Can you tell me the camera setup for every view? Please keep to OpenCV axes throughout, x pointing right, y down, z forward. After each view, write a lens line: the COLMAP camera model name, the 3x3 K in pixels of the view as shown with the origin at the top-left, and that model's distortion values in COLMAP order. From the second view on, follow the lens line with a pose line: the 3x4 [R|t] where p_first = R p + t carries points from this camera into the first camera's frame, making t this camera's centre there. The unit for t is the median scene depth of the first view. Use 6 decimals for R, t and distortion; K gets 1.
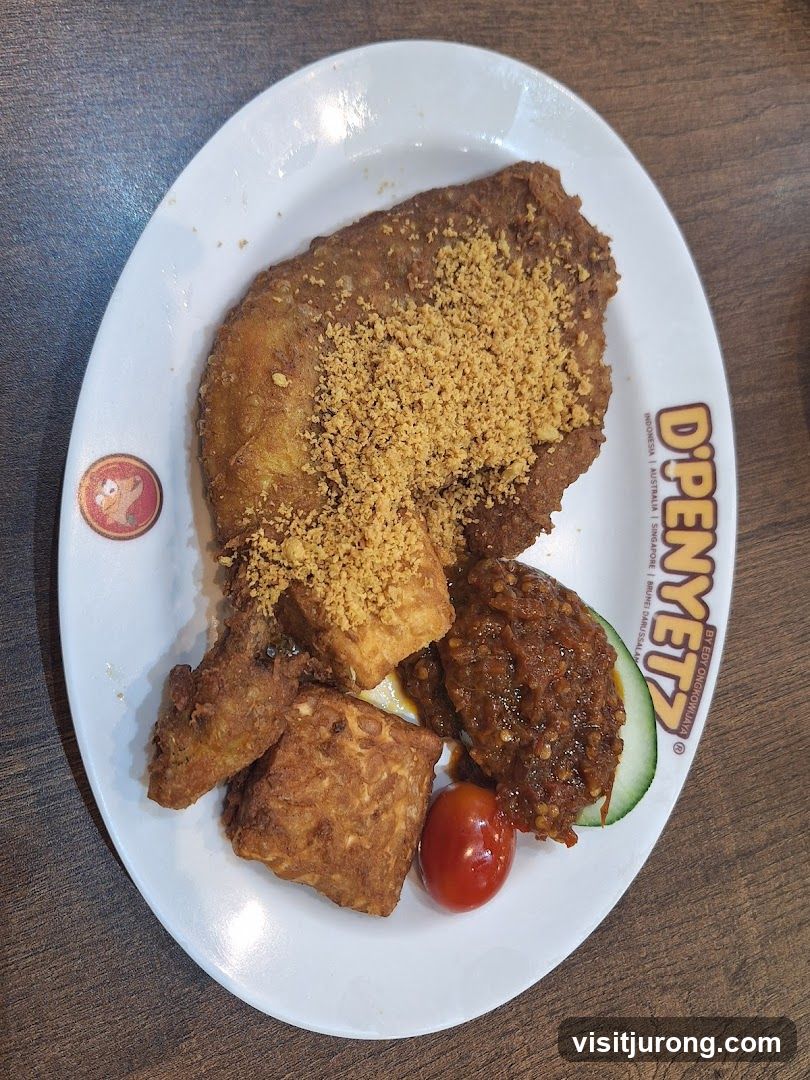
lens RADIAL K [[680.8, 0, 405.0], [0, 680.8, 540.0], [0, 0, 1]] dist [0.044220, -0.129041]
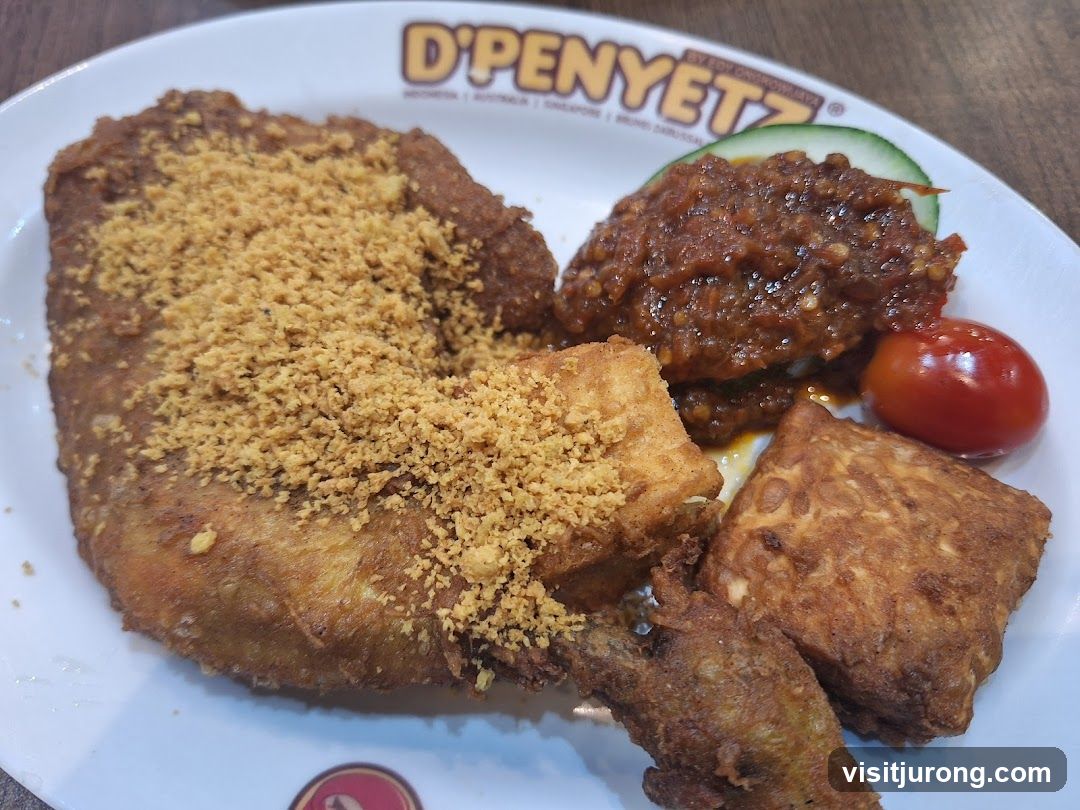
lens RADIAL K [[680.8, 0, 540.0], [0, 680.8, 405.0], [0, 0, 1]] dist [0.044220, -0.129041]
pose [[0.150839, -0.982319, 0.110891, -0.080293], [0.988532, 0.149060, -0.024205, 0.056476], [0.007248, 0.113271, 0.993538, 0.362005]]
